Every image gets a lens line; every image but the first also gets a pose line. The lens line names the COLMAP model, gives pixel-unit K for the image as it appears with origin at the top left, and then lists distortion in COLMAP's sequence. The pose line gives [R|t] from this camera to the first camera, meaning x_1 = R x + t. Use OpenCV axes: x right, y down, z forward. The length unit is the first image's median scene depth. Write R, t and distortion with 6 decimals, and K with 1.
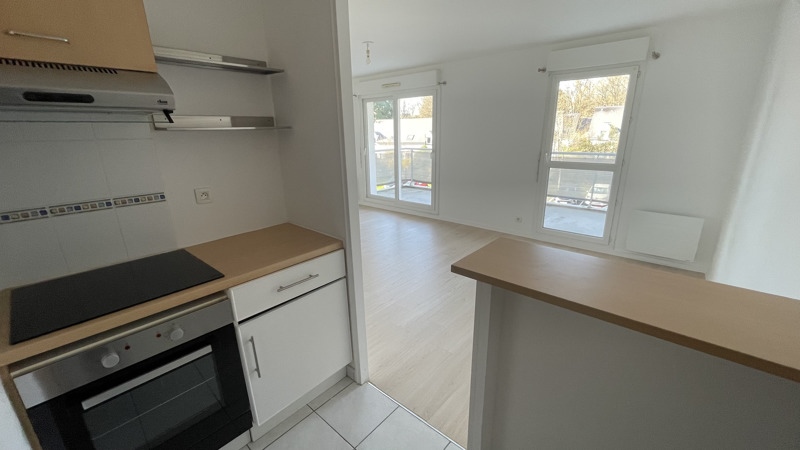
lens RADIAL K [[322.7, 0, 400.0], [0, 322.7, 225.0], [0, 0, 1]] dist [-0.001570, -0.000181]
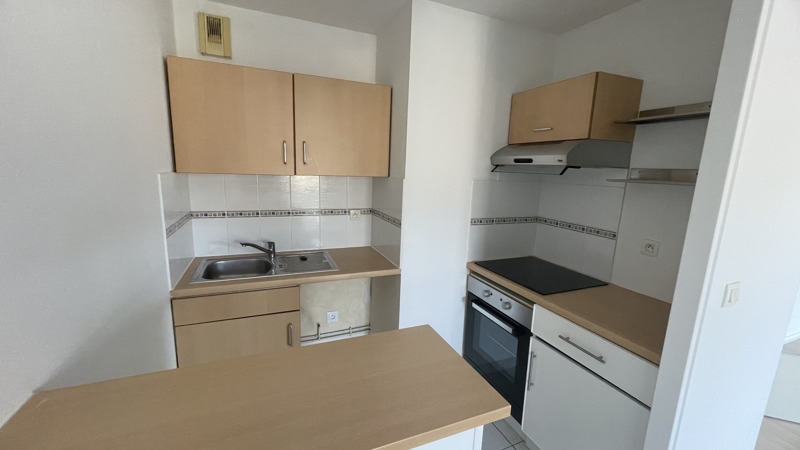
lens RADIAL K [[322.7, 0, 400.0], [0, 322.7, 225.0], [0, 0, 1]] dist [-0.001570, -0.000181]
pose [[-0.438900, 0.162787, -0.883667, 0.452211], [-0.279592, 0.909887, 0.306485, -0.189129], [0.853929, 0.381583, -0.353836, 0.527228]]
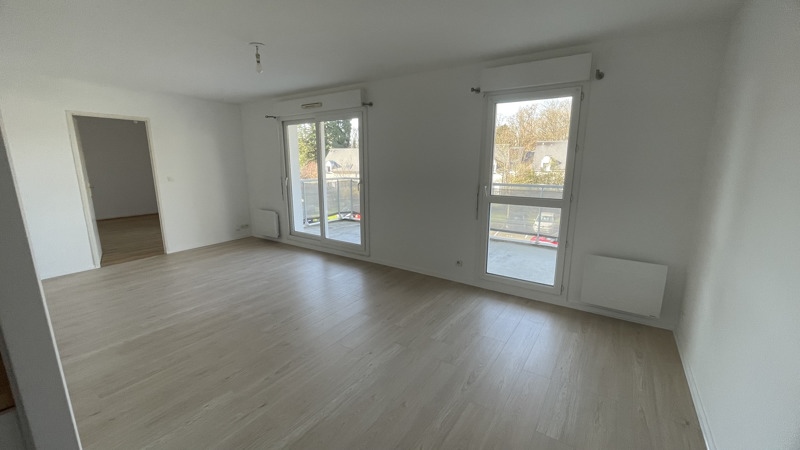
lens RADIAL K [[322.7, 0, 400.0], [0, 322.7, 225.0], [0, 0, 1]] dist [-0.001570, -0.000181]
pose [[0.991749, -0.009607, 0.127833, 0.094108], [0.020655, 0.996134, -0.085380, -0.040560], [-0.126519, 0.087316, 0.988114, 0.155369]]
